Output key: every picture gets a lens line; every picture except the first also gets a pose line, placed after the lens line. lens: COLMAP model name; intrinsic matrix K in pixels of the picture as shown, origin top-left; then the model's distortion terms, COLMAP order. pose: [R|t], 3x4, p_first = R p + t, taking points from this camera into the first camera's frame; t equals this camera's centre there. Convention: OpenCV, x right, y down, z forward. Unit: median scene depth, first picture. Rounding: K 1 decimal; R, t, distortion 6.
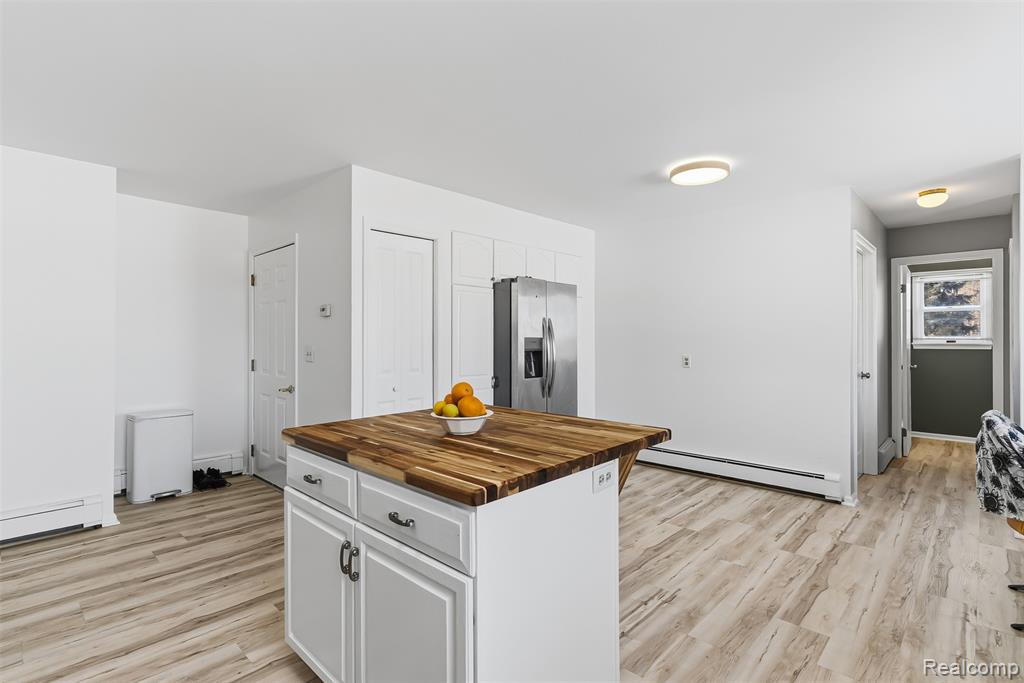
lens RADIAL K [[490.4, 0, 513.5], [0, 490.4, 339.2], [0, 0, 1]] dist [0.004046, -0.000282]
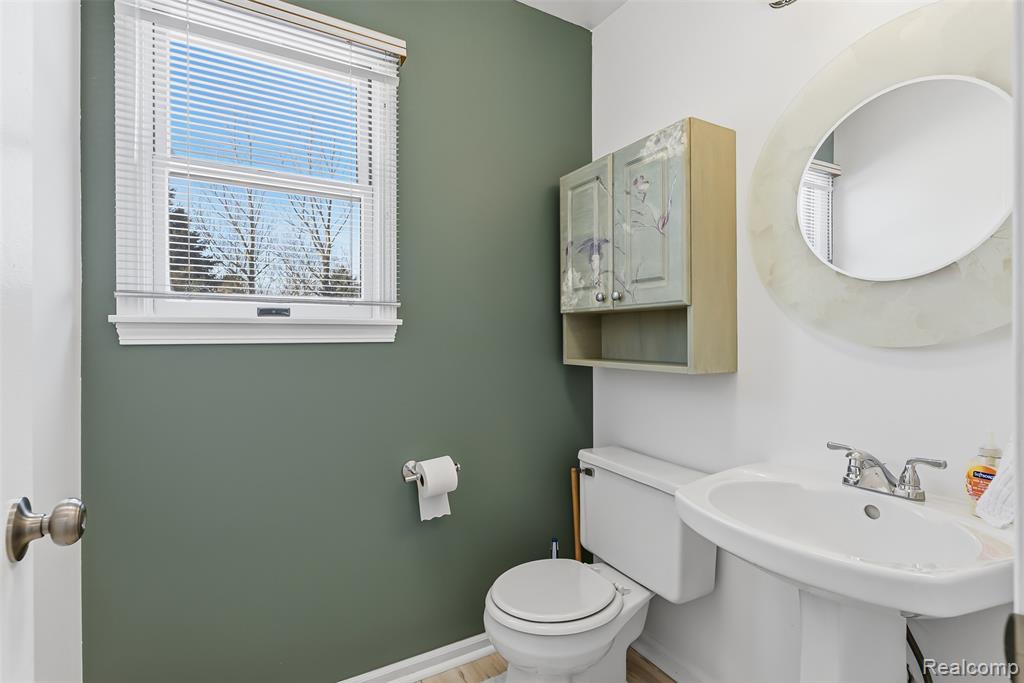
lens RADIAL K [[490.4, 0, 513.4], [0, 490.4, 335.4], [0, 0, 1]] dist [0.004046, -0.000282]
pose [[0.271146, -0.001299, 0.962537, 0.670925], [-0.003384, 0.999992, 0.002303, 0.015182], [-0.962532, -0.003882, 0.271139, 0.797481]]
